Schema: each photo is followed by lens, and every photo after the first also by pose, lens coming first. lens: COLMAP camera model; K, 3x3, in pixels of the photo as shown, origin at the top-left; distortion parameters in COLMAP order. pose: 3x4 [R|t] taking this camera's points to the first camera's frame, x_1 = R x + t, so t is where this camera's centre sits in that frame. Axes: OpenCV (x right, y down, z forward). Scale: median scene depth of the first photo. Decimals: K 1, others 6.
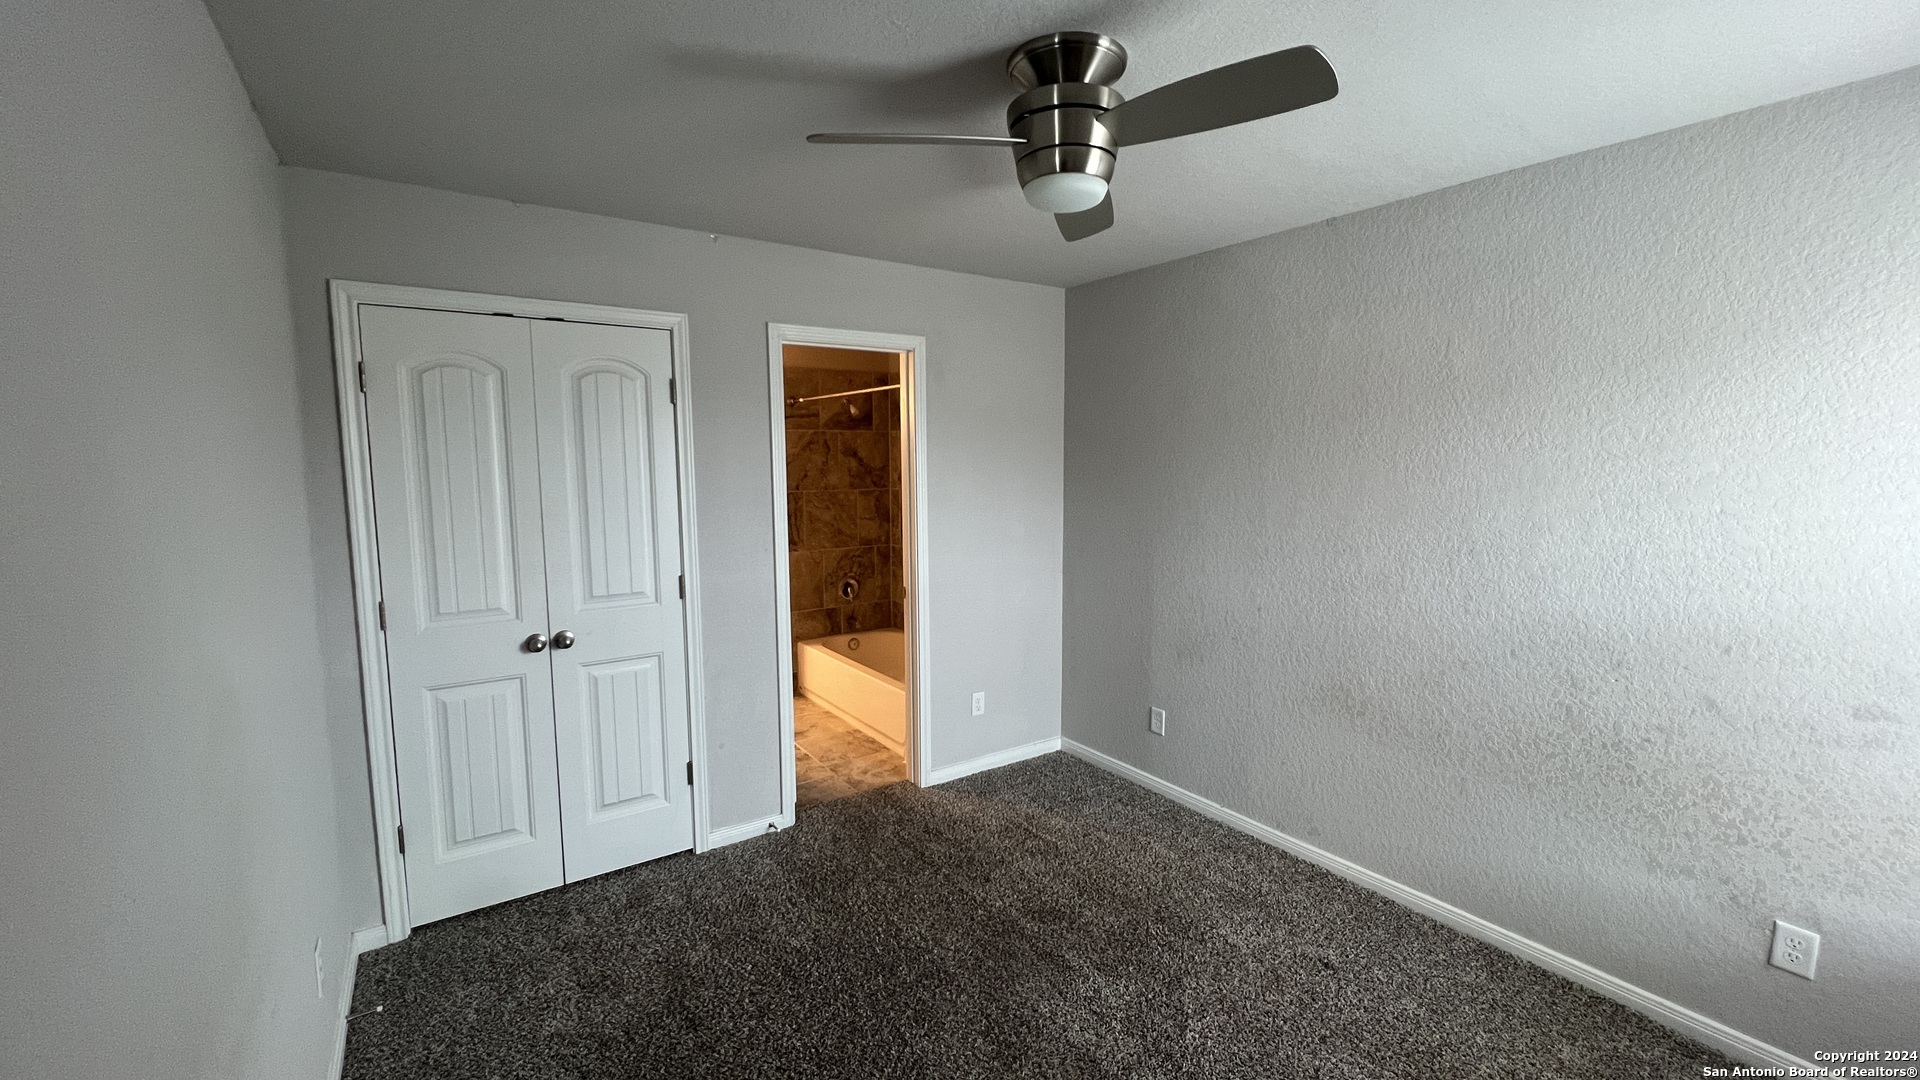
lens RADIAL K [[765.4, 0, 957.1], [0, 765.4, 535.9], [0, 0, 1]] dist [-0.002265, 0.000837]
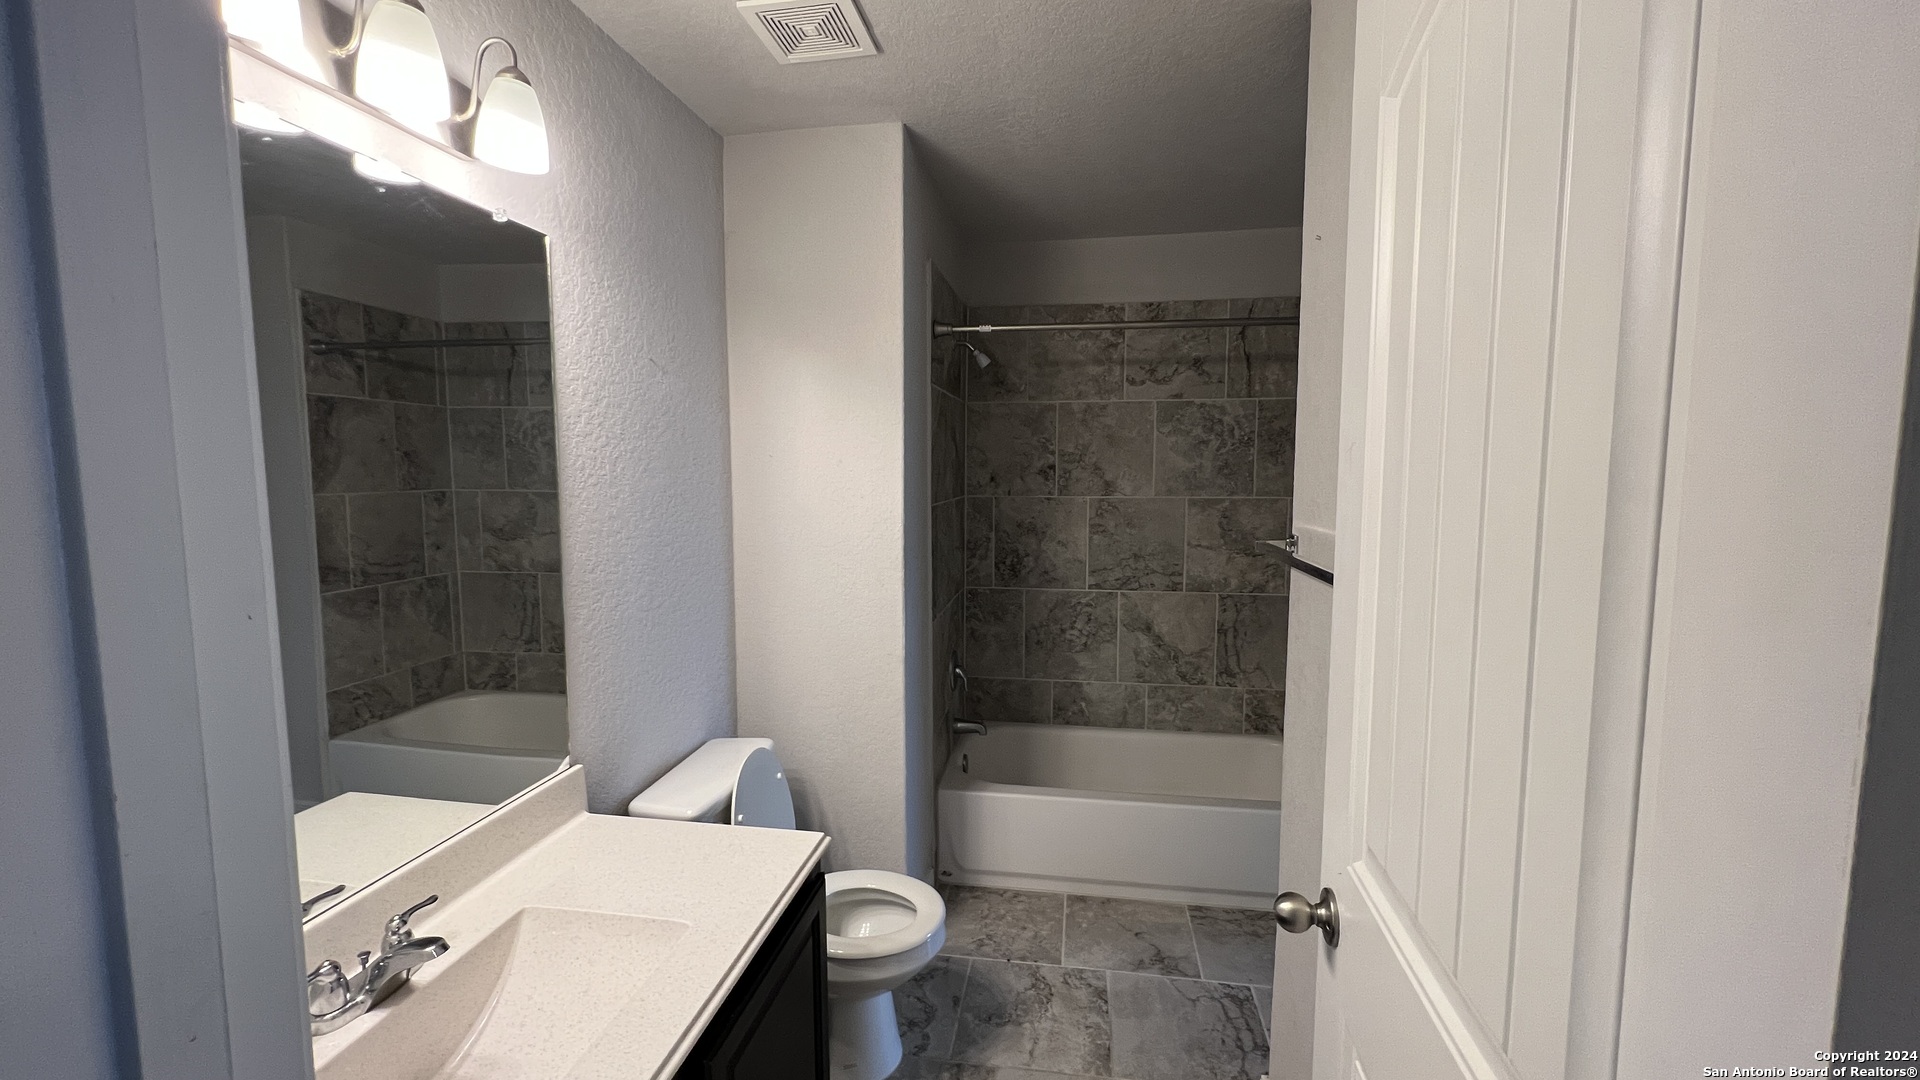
lens RADIAL K [[765.4, 0, 950.8], [0, 765.4, 539.6], [0, 0, 1]] dist [-0.002265, 0.000837]
pose [[0.701547, -0.066438, 0.709519, -1.019291], [0.073741, 0.997068, 0.020451, -0.077971], [-0.708797, 0.037973, 0.704389, 1.110359]]
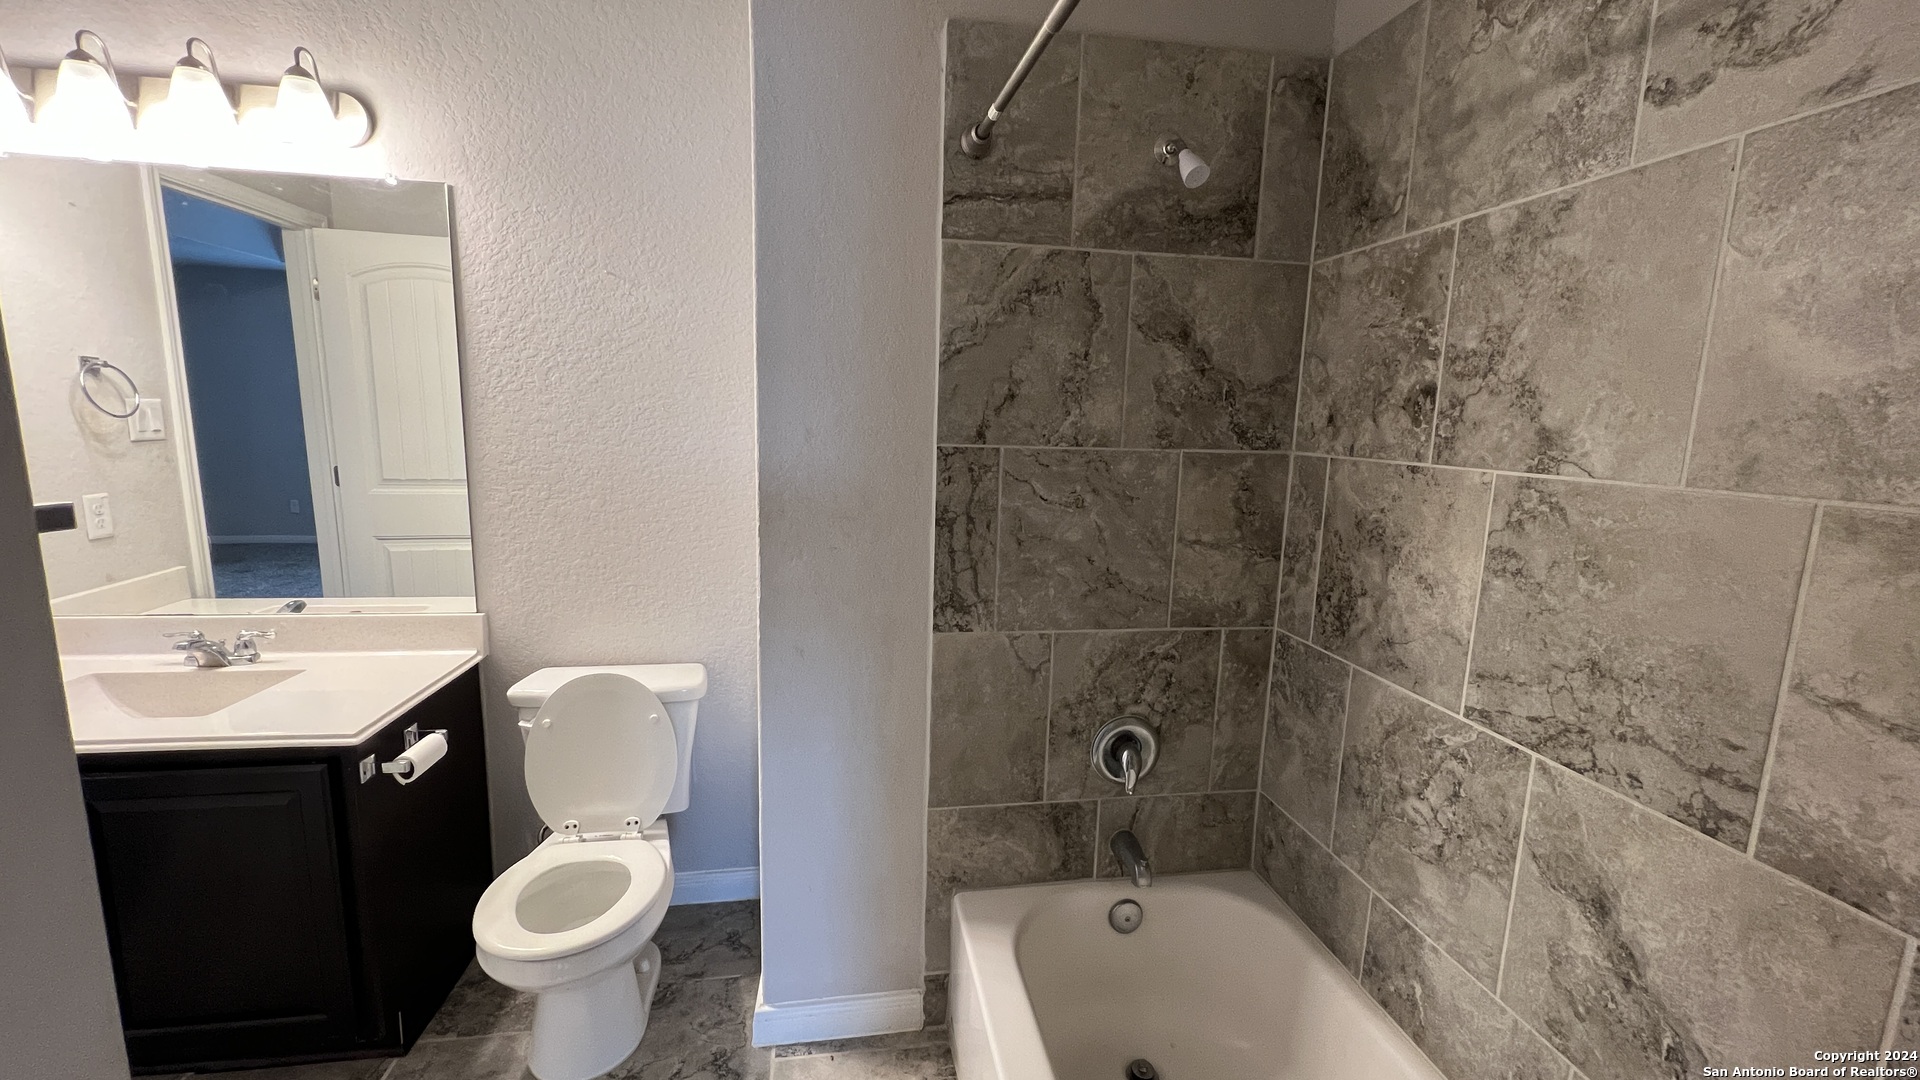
lens RADIAL K [[765.4, 0, 949.6], [0, 765.4, 538.0], [0, 0, 1]] dist [-0.002265, 0.000837]
pose [[0.895283, 0.098758, -0.434414, -0.141483], [-0.076699, 0.994728, 0.068067, -0.072652], [0.438846, -0.027620, 0.898138, 1.262705]]
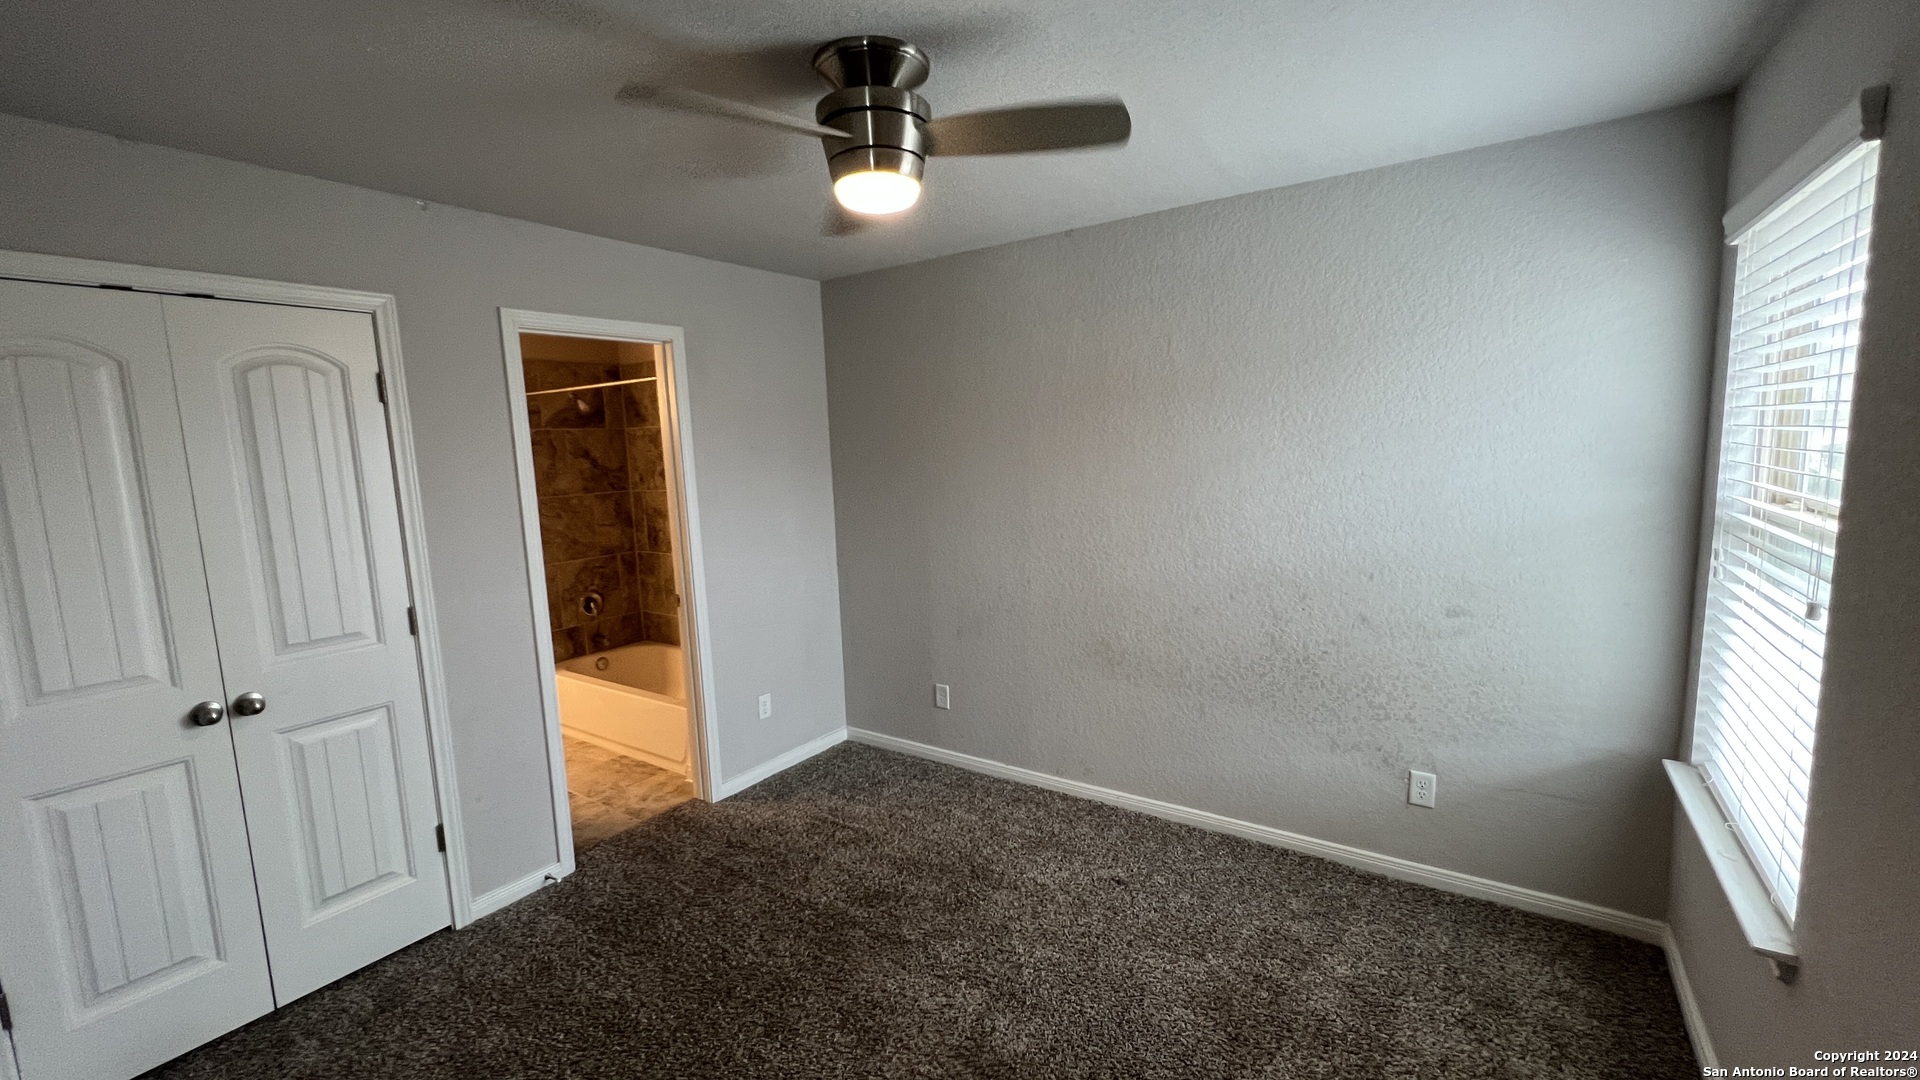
lens RADIAL K [[765.4, 0, 959.5], [0, 765.4, 536.3], [0, 0, 1]] dist [-0.002265, 0.000837]
pose [[0.932874, -0.075327, 0.352240, -0.090080], [0.070974, 0.997158, 0.025276, -0.004760], [-0.353142, 0.001421, 0.935569, 0.002532]]
